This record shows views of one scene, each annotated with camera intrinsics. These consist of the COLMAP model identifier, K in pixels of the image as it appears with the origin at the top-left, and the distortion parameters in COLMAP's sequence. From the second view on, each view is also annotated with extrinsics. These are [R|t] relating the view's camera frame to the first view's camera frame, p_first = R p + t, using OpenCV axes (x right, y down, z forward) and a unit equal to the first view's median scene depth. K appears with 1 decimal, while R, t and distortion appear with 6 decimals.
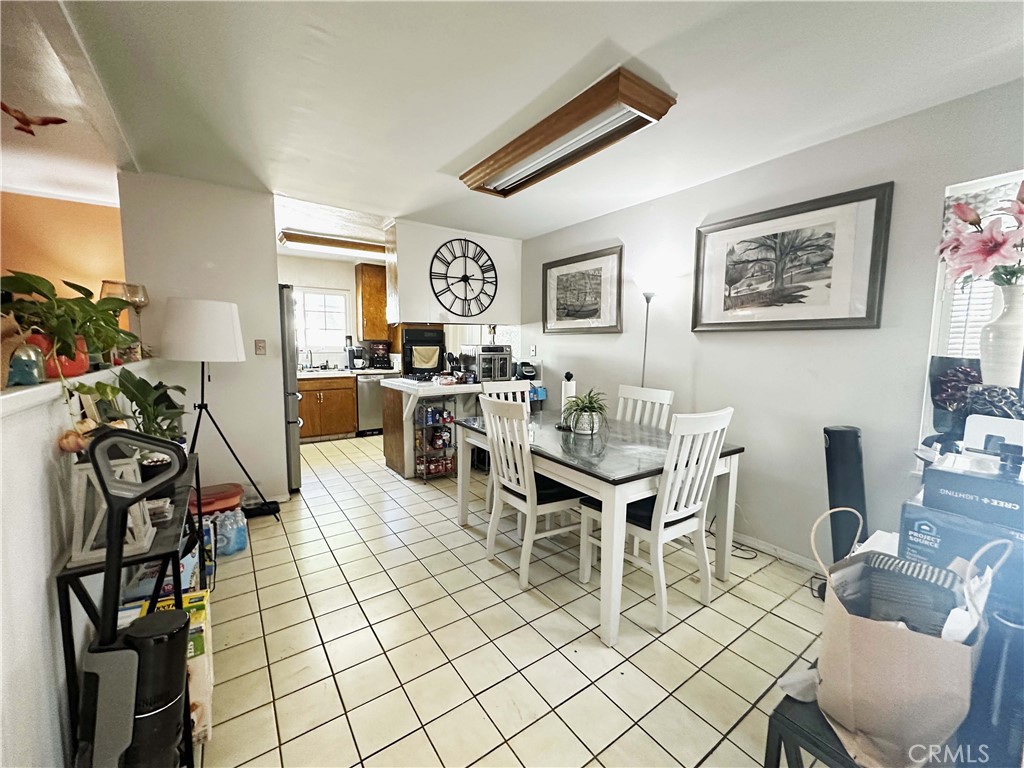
lens RADIAL K [[404.6, 0, 510.5], [0, 404.6, 381.2], [0, 0, 1]] dist [0.002230, -0.000029]
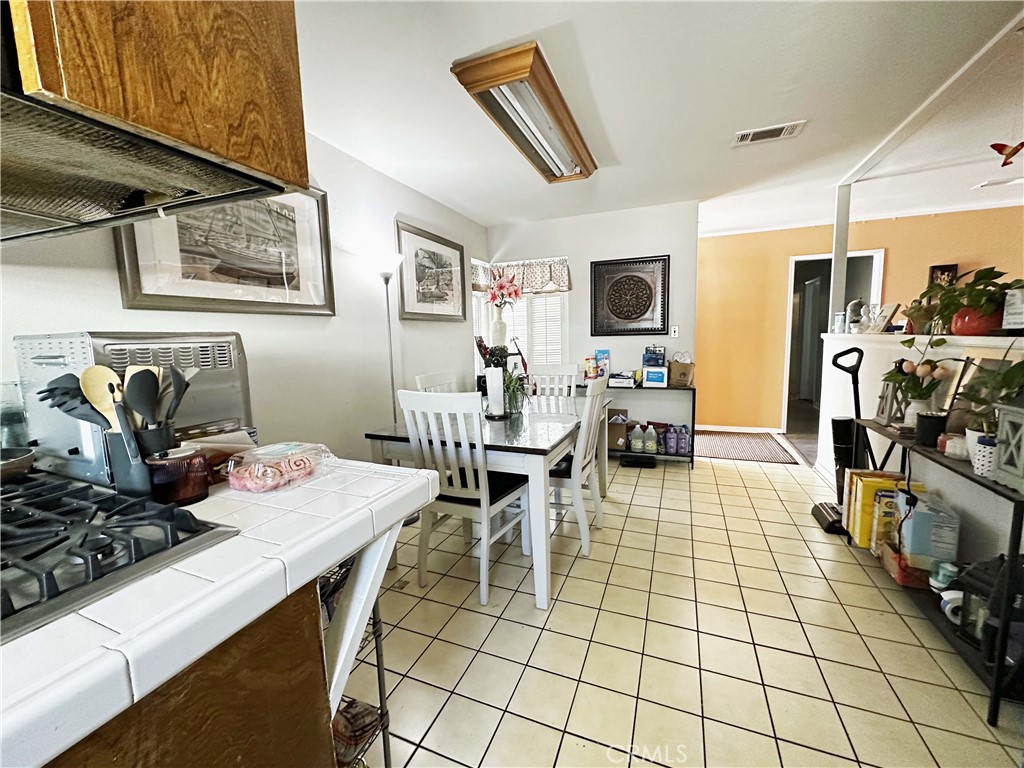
lens RADIAL K [[413.7, 0, 510.3], [0, 413.7, 386.4], [0, 0, 1]] dist [-0.000444, -0.000137]
pose [[-0.533761, -0.090011, 0.840831, -0.691682], [0.109075, 0.978684, 0.174010, -0.118752], [-0.838571, 0.184593, -0.512566, 1.492622]]
